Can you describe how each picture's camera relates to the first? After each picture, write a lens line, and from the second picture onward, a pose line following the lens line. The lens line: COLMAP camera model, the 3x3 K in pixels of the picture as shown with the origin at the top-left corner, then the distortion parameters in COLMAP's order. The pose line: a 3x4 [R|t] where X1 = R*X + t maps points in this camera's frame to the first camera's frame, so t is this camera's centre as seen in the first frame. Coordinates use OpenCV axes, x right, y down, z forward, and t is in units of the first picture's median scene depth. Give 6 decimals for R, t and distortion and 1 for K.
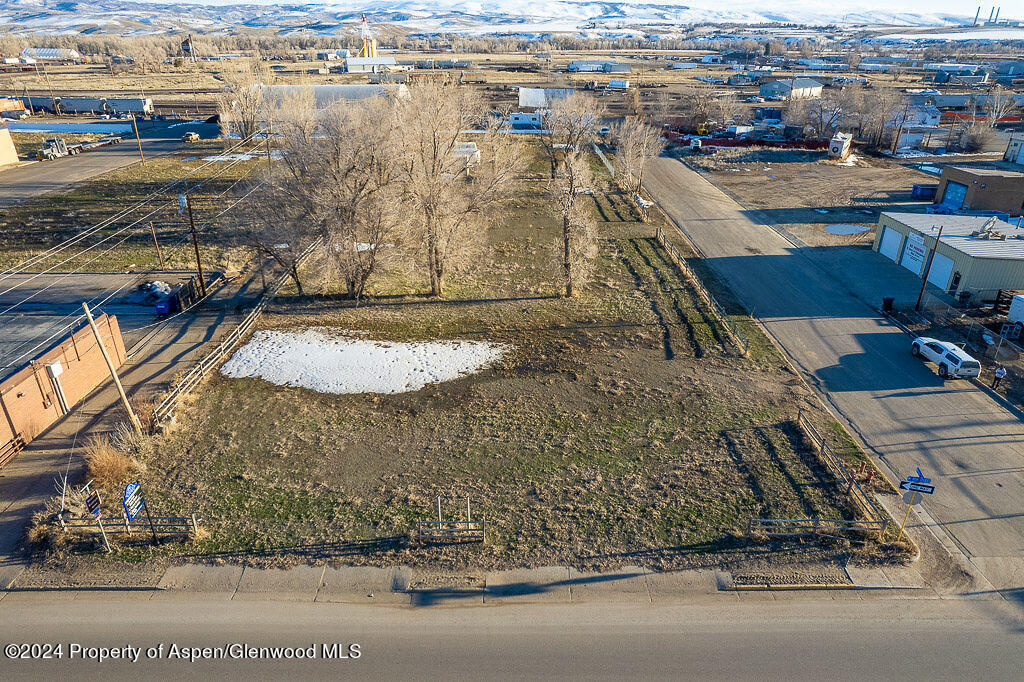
lens RADIAL K [[655.0, 0, 514.4], [0, 655.0, 346.9], [0, 0, 1]] dist [-0.072462, 0.064182]
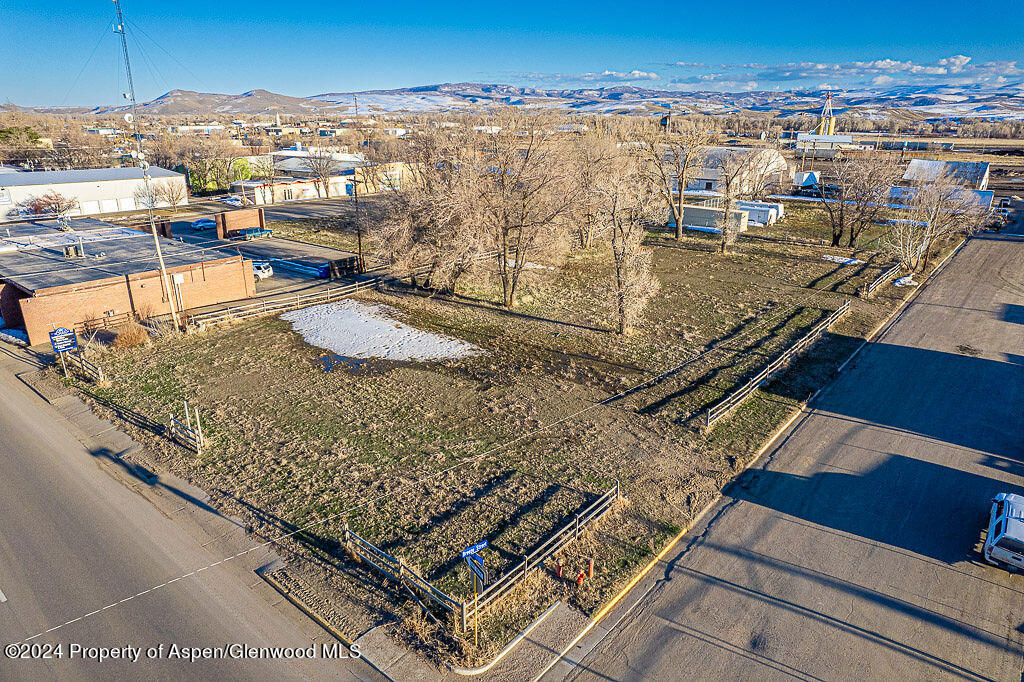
lens RADIAL K [[655.0, 0, 511.6], [0, 655.0, 346.2], [0, 0, 1]] dist [-0.072462, 0.064182]
pose [[0.762652, 0.213462, -0.610570, 0.578595], [-0.281420, 0.959450, -0.016083, -0.005806], [0.582378, 0.184092, 0.791799, 0.236455]]
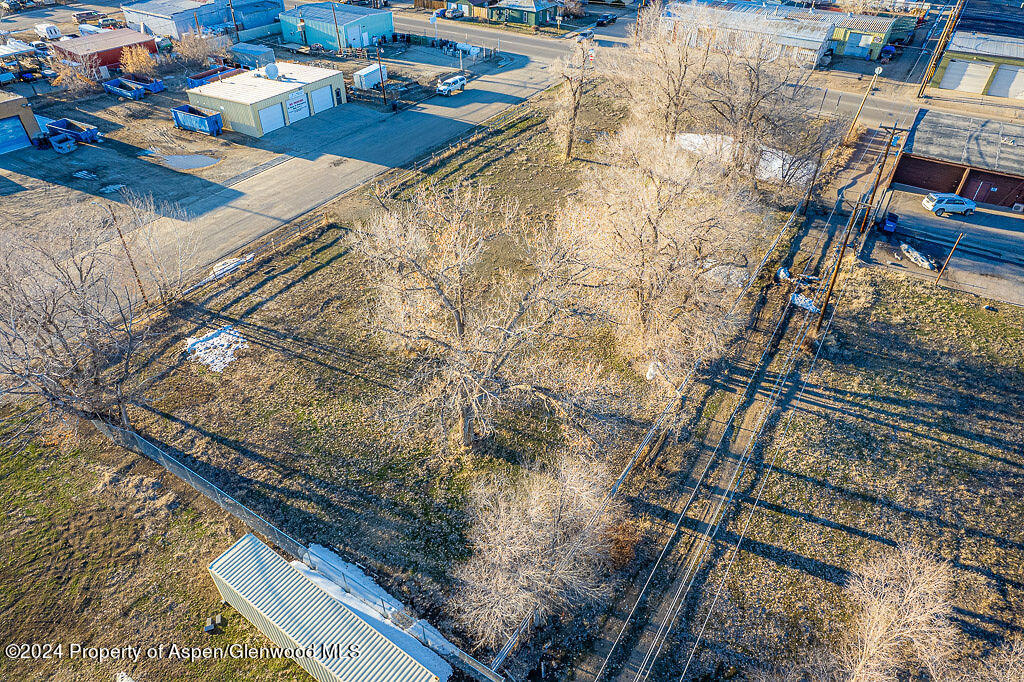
lens RADIAL K [[655.0, 0, 513.2], [0, 655.0, 341.4], [0, 0, 1]] dist [-0.072462, 0.064182]
pose [[-0.838454, -0.349174, 0.418417, -0.559636], [0.224109, 0.478935, 0.848762, -1.157972], [-0.496760, 0.805418, -0.323312, 1.989770]]
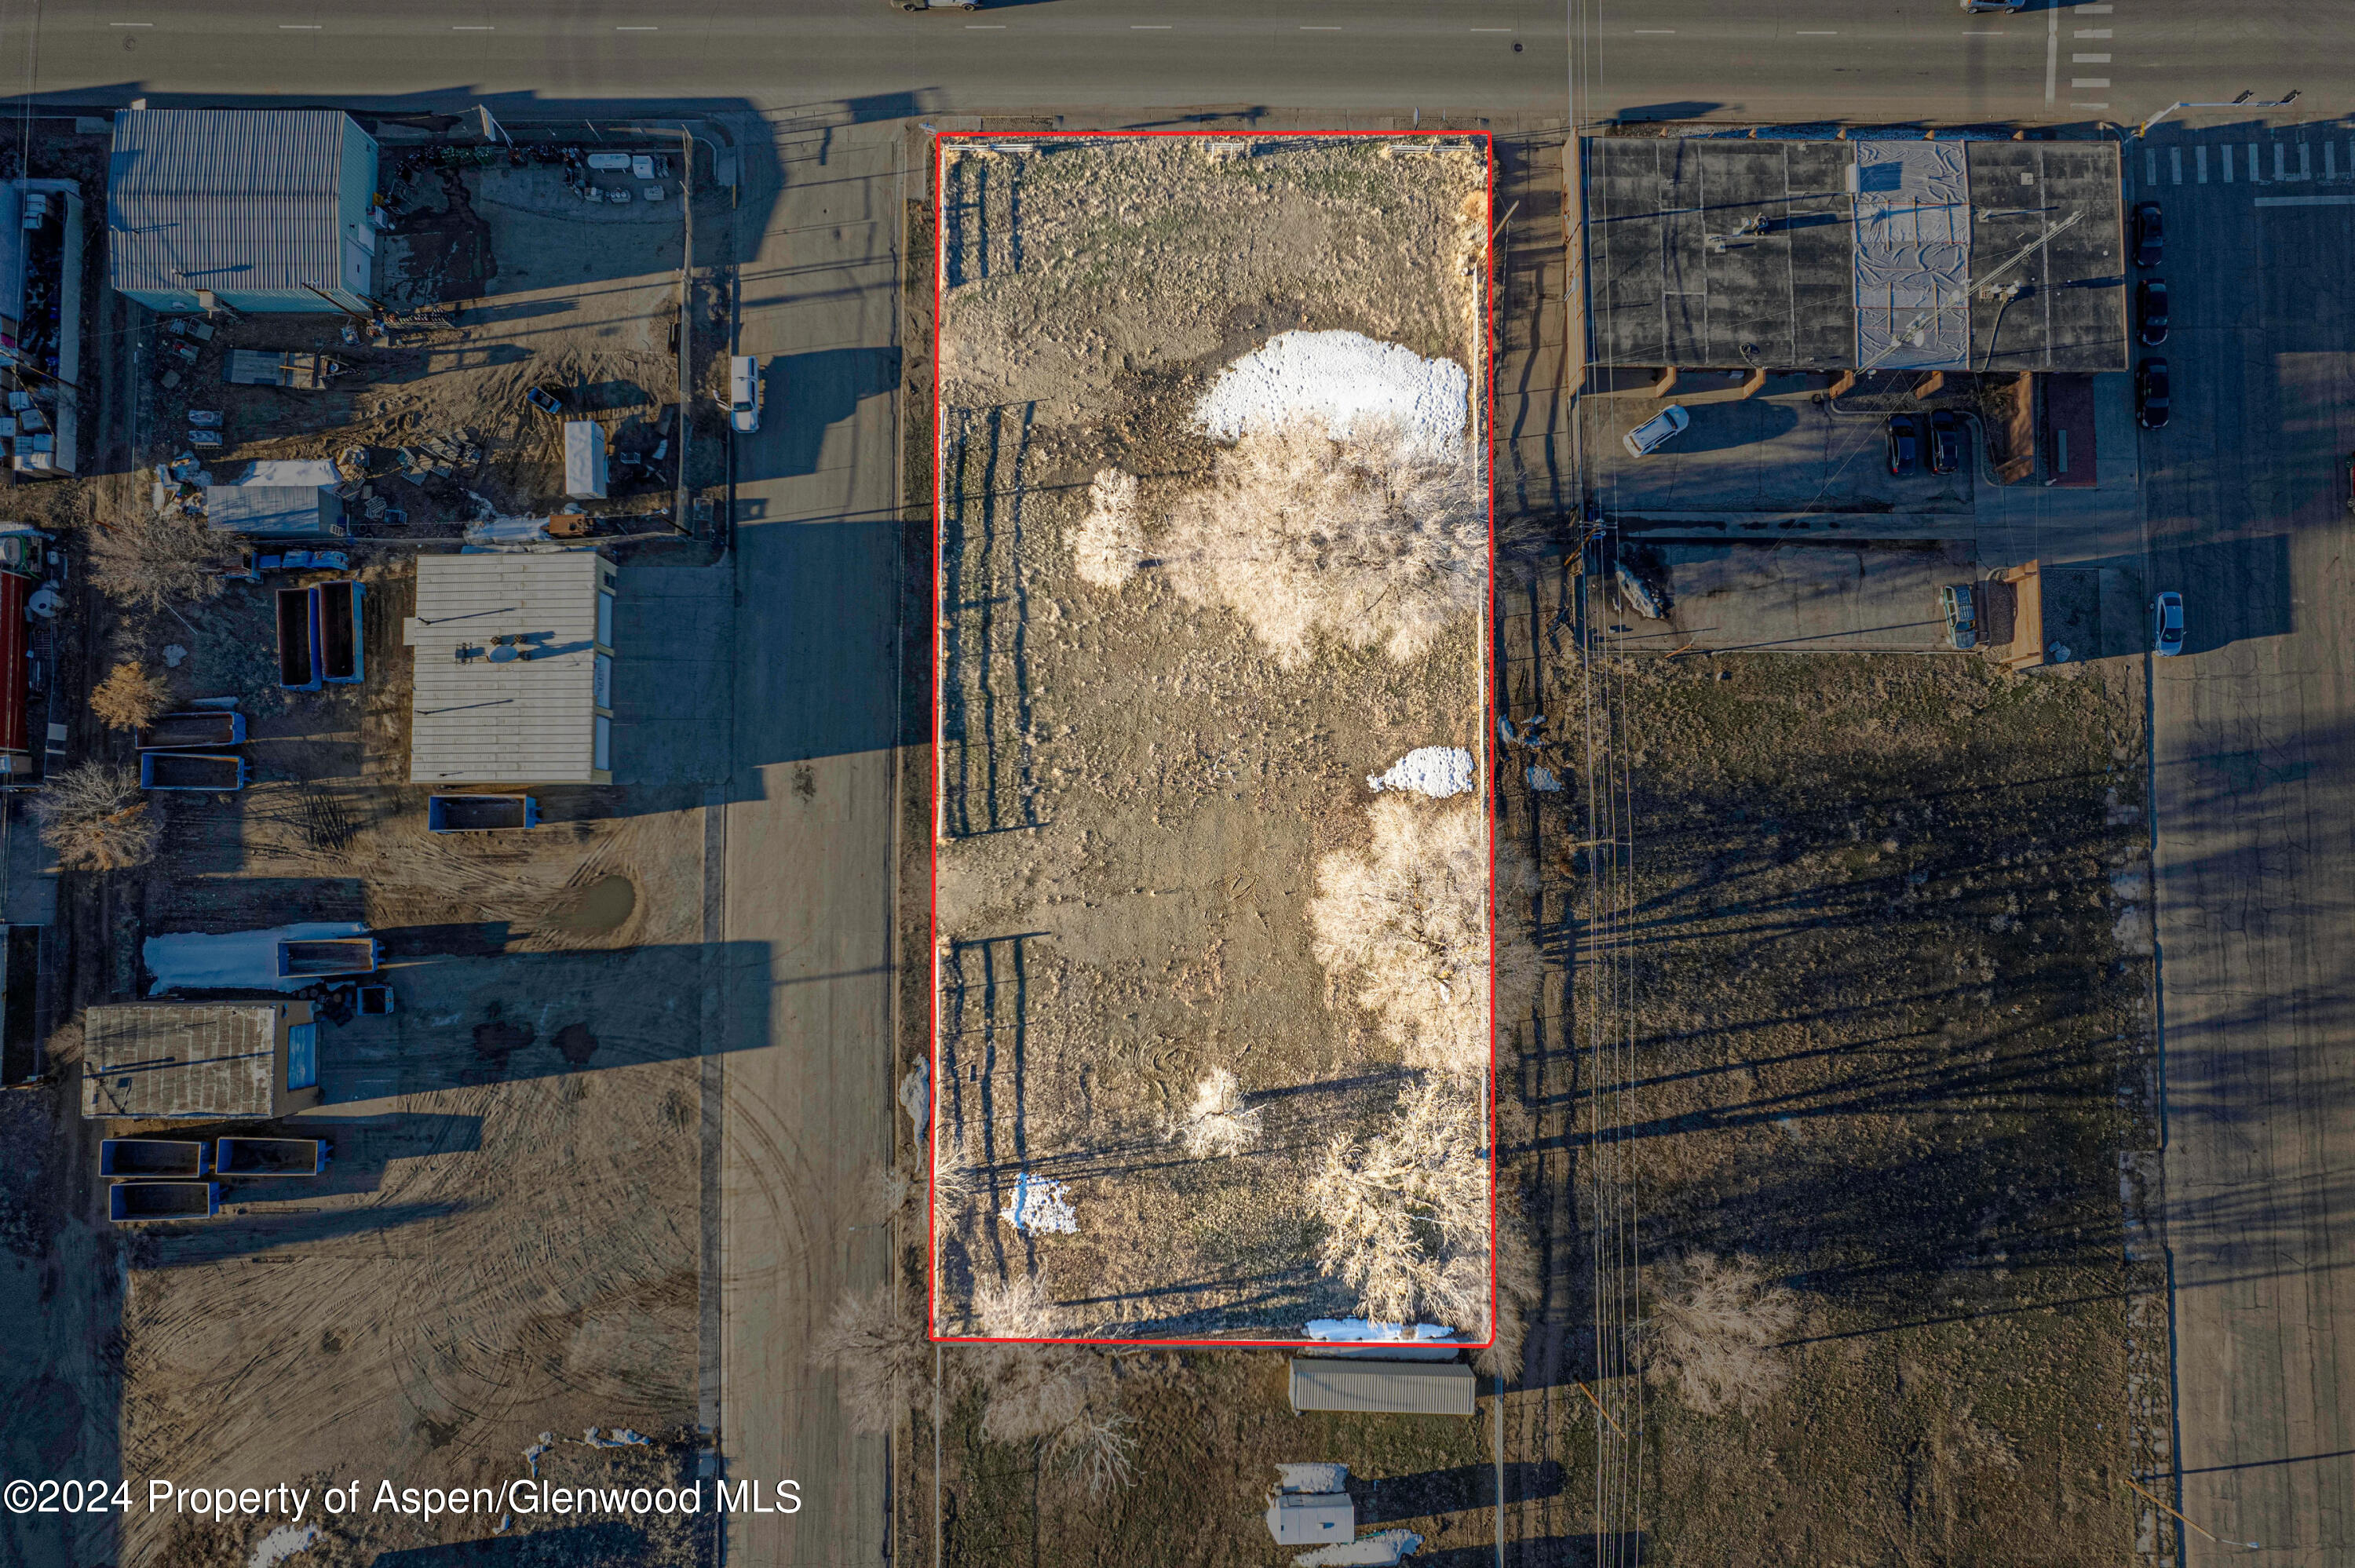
lens RADIAL K [[1506.2, 0, 1172.5], [0, 1506.2, 796.5], [0, 0, 1]] dist [-0.072462, 0.064182]
pose [[-0.999888, -0.005429, -0.013949, 0.039849], [-0.010826, -0.381262, 0.924404, -2.115434], [-0.010337, 0.924451, 0.381160, 0.625035]]
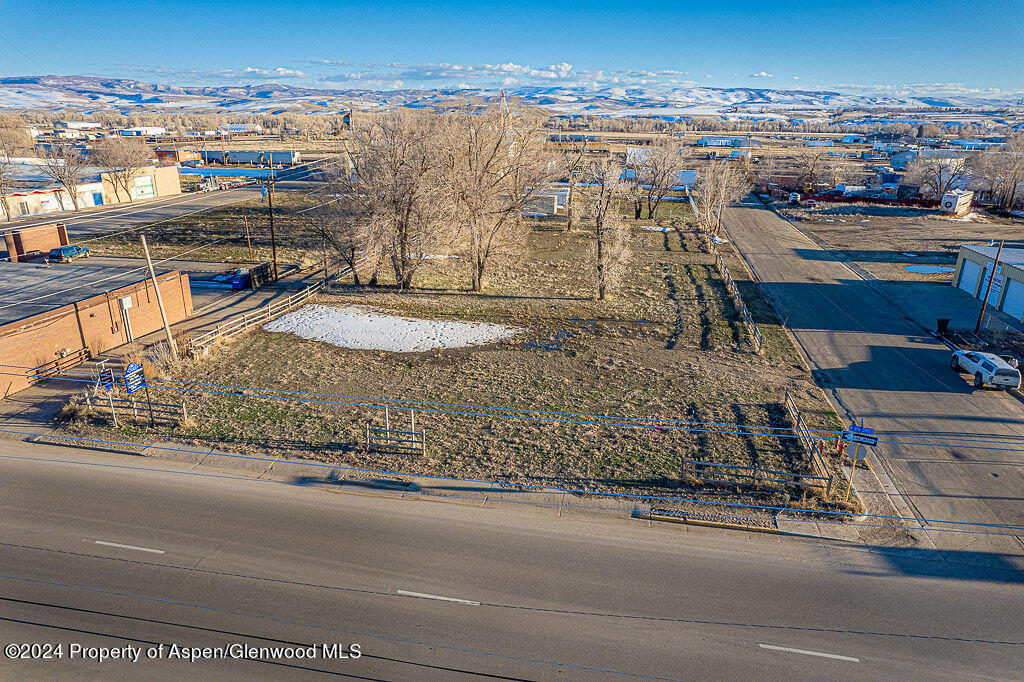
lens RADIAL K [[655.0, 0, 513.1], [0, 655.0, 348.9], [0, 0, 1]] dist [-0.072462, 0.064182]
pose [[0.978673, 0.072498, -0.192207, 0.167841], [-0.093037, 0.990621, -0.100070, 0.128524], [0.183150, 0.115818, 0.976239, -0.018577]]
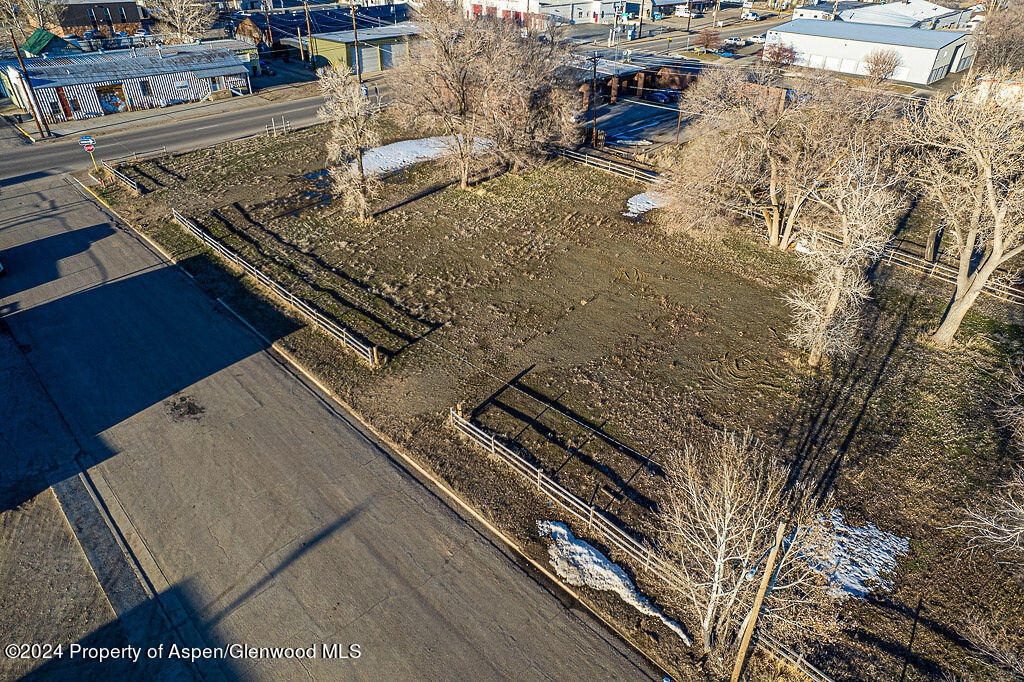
lens RADIAL K [[655.0, 0, 512.9], [0, 655.0, 345.0], [0, 0, 1]] dist [-0.072462, 0.064182]
pose [[-0.718128, 0.368884, -0.590098, 0.645142], [-0.317468, 0.580922, 0.749495, -0.876693], [0.619278, 0.725571, -0.300068, 1.769063]]
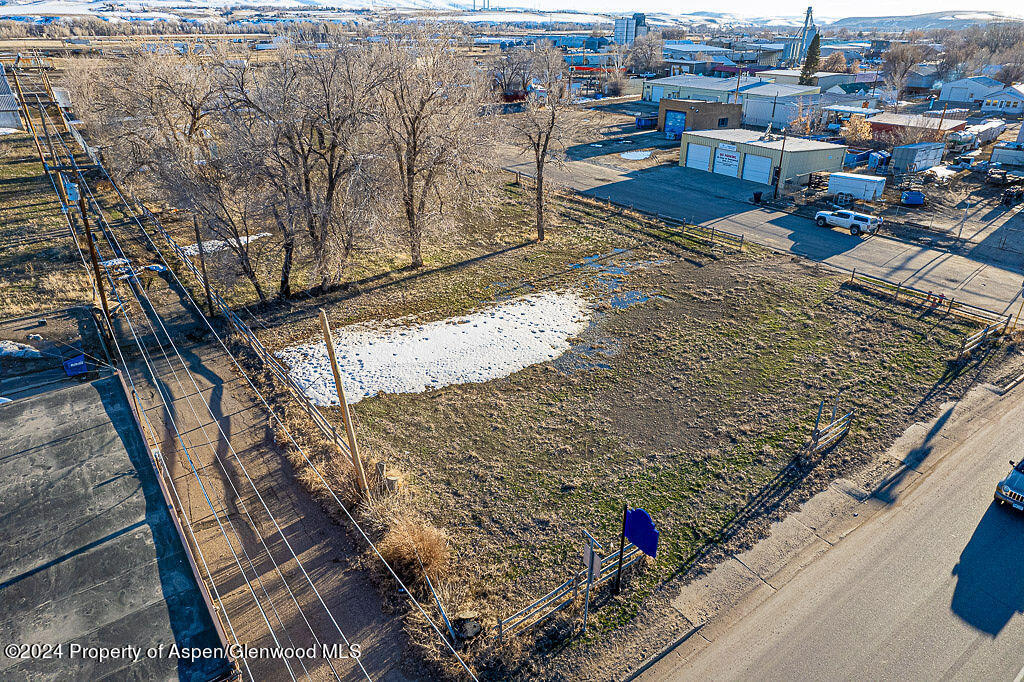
lens RADIAL K [[655.0, 0, 516.2], [0, 655.0, 345.6], [0, 0, 1]] dist [-0.072462, 0.064182]
pose [[0.807477, -0.264320, 0.527367, -0.548462], [0.254883, 0.962568, 0.092182, -0.028969], [-0.531992, 0.059982, 0.844622, 0.250529]]
